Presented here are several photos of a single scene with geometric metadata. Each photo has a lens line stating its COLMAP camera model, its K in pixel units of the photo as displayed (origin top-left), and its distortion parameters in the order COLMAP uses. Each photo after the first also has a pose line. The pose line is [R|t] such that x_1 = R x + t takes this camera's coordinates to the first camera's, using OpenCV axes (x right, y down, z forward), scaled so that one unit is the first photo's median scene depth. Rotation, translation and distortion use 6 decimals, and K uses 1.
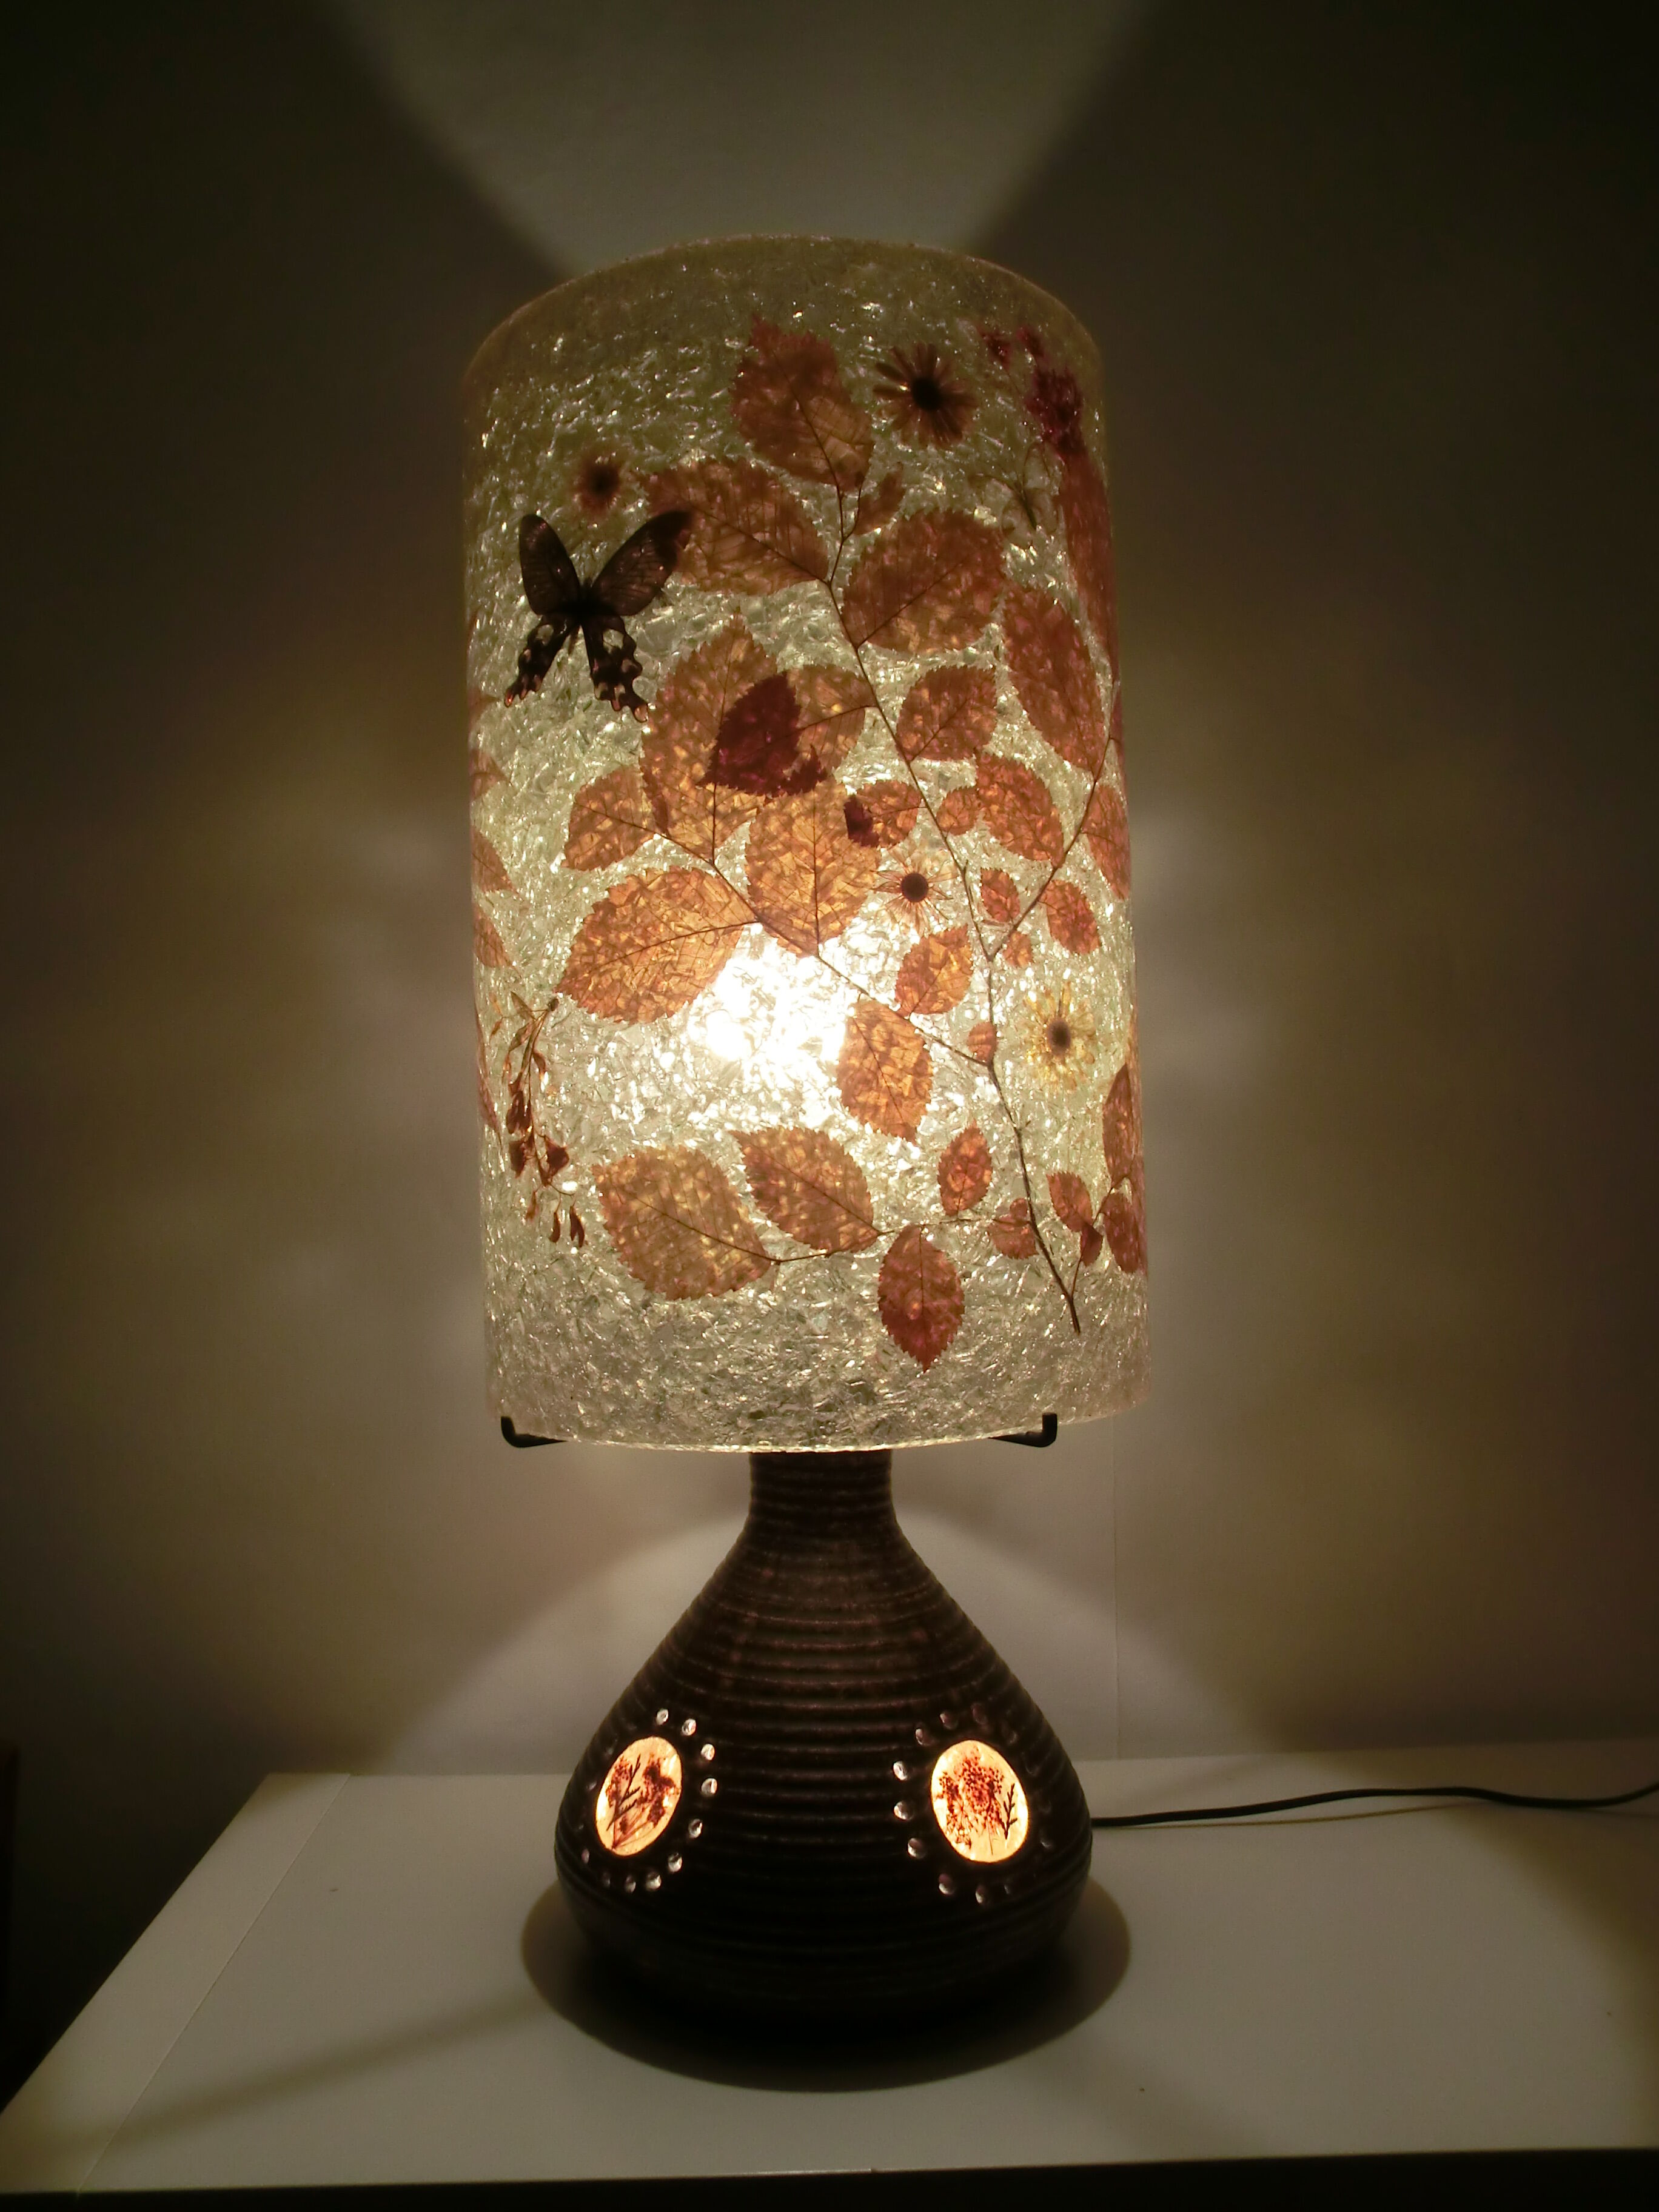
lens RADIAL K [[1604.6, 0, 710.6], [0, 1604.6, 1111.3], [0, 0, 1]] dist [-0.118346, 0.075537]
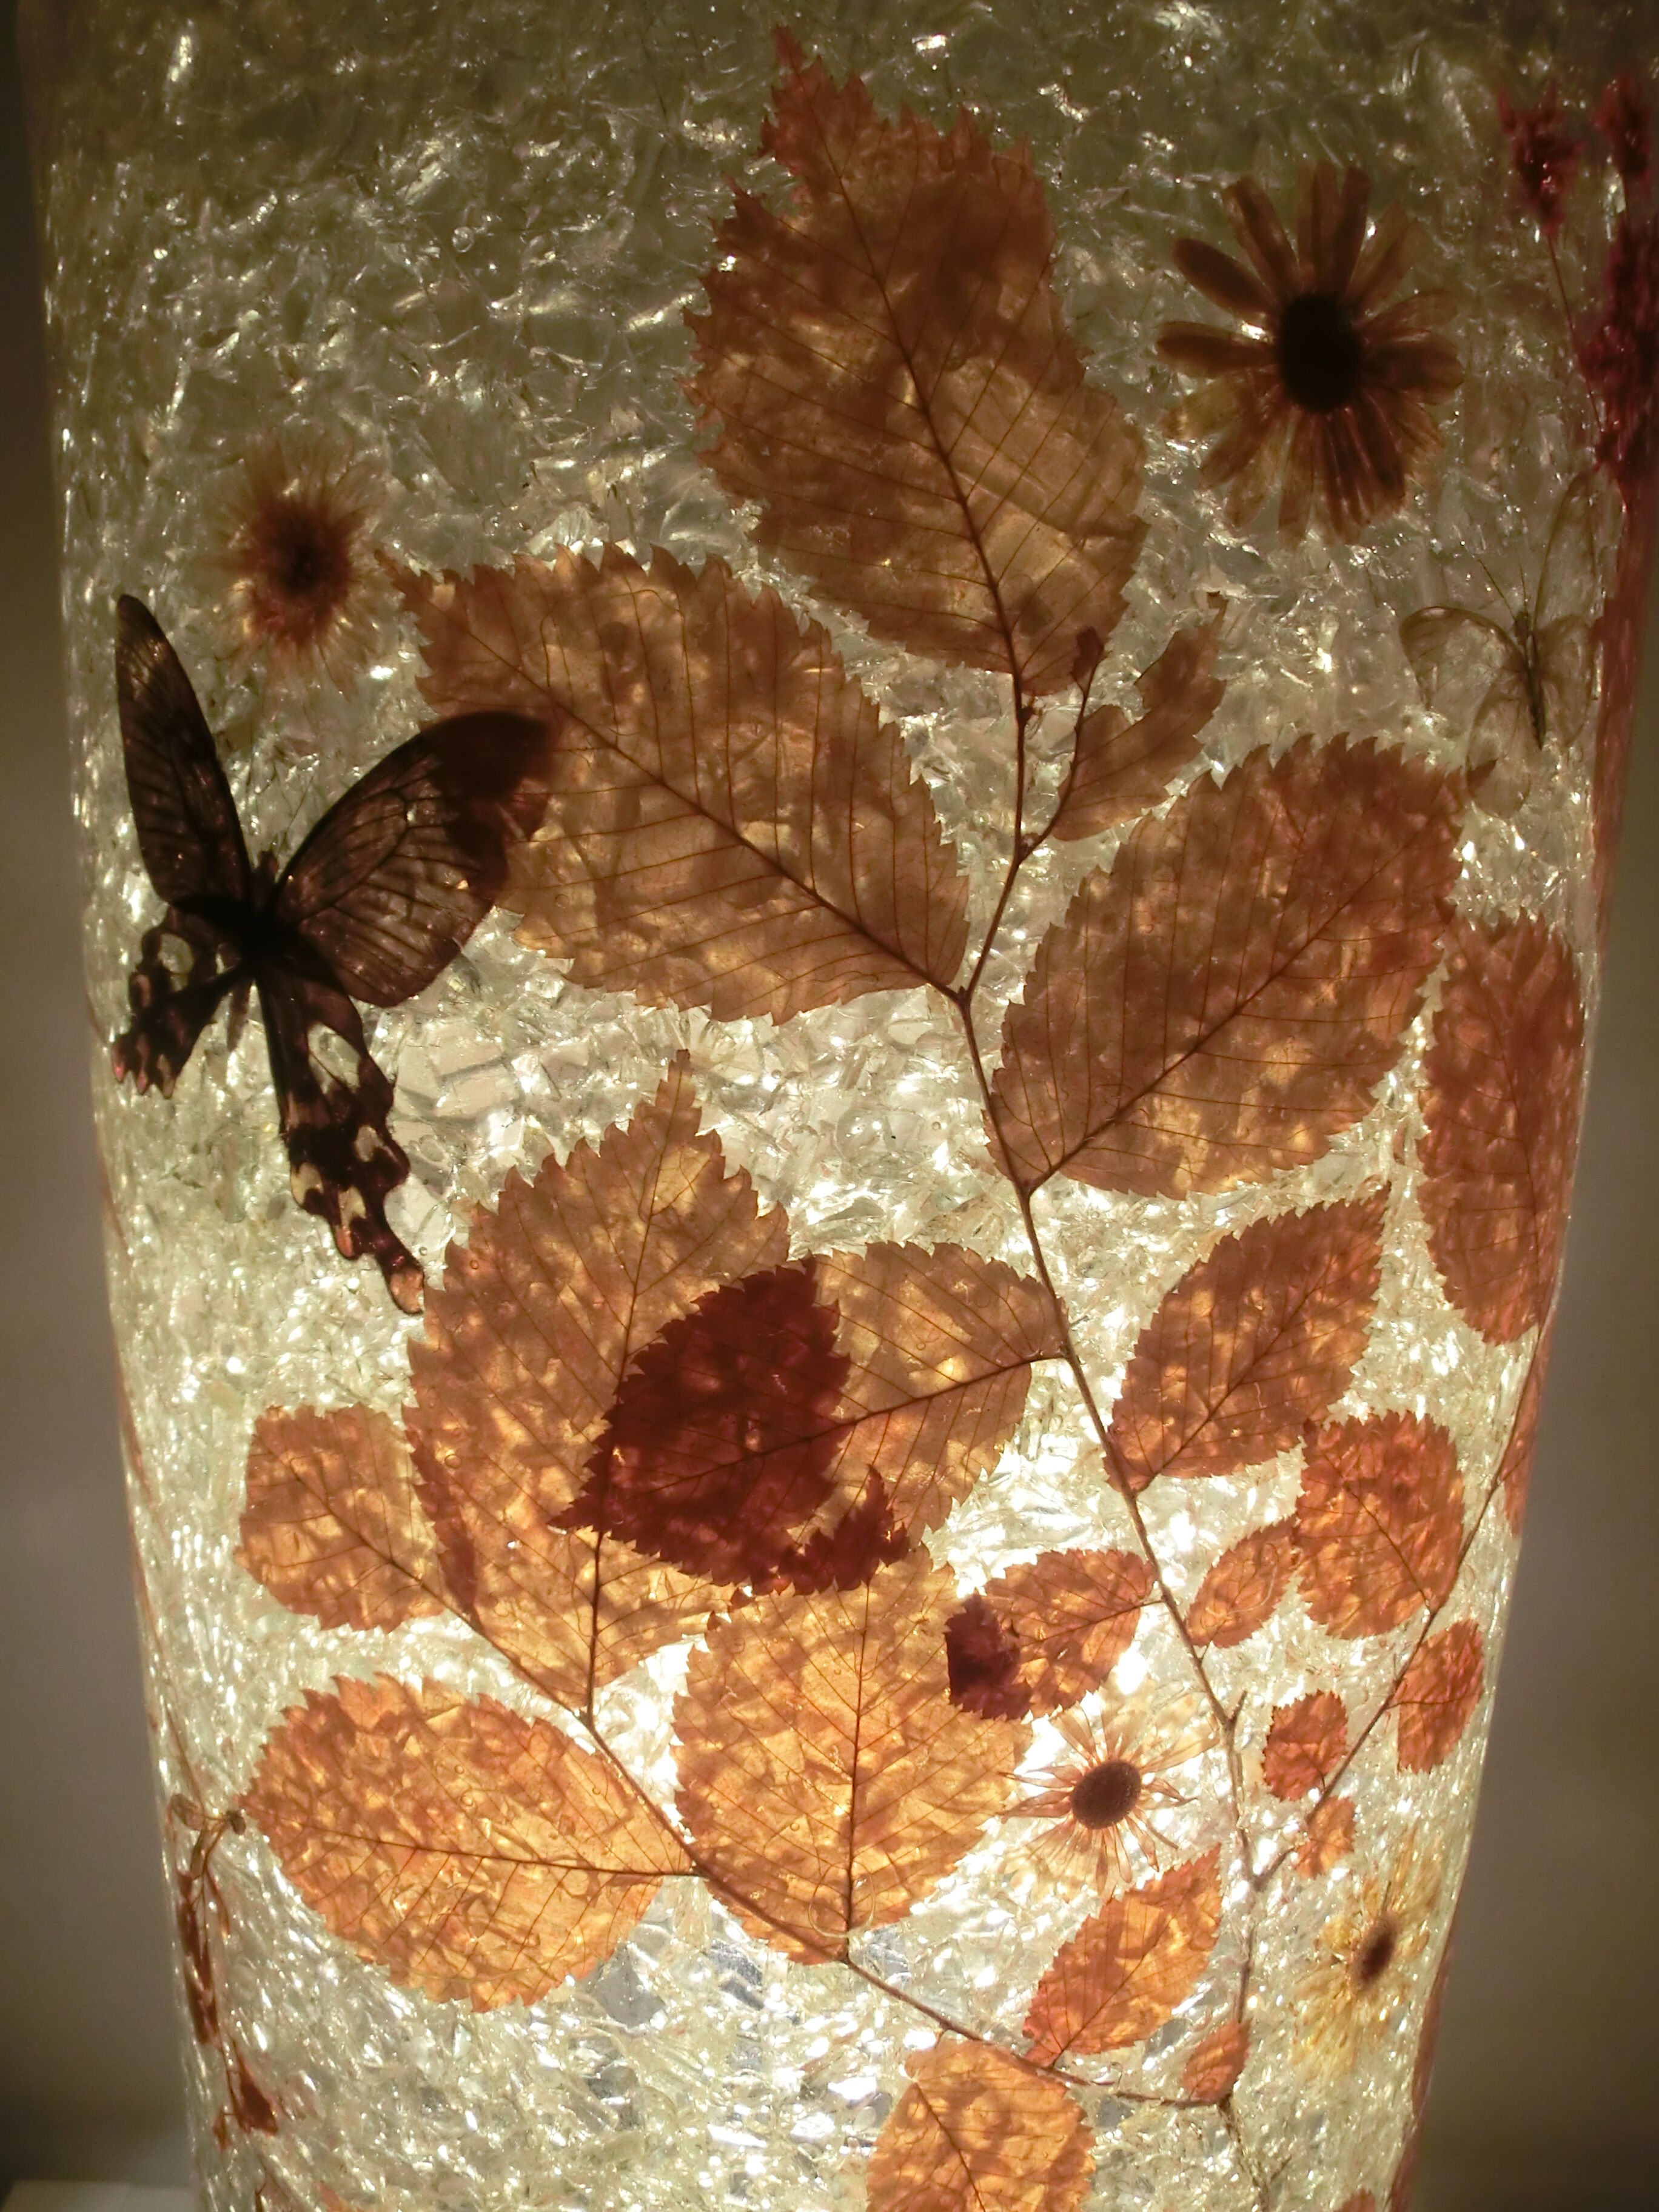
lens RADIAL K [[1604.6, 0, 710.6], [0, 1604.6, 1111.3], [0, 0, 1]] dist [-0.118346, 0.075537]
pose [[0.998972, 0.044481, 0.008724, 0.020621], [-0.045195, 0.962688, 0.266814, -0.394274], [0.003470, -0.266934, 0.963709, 0.671835]]
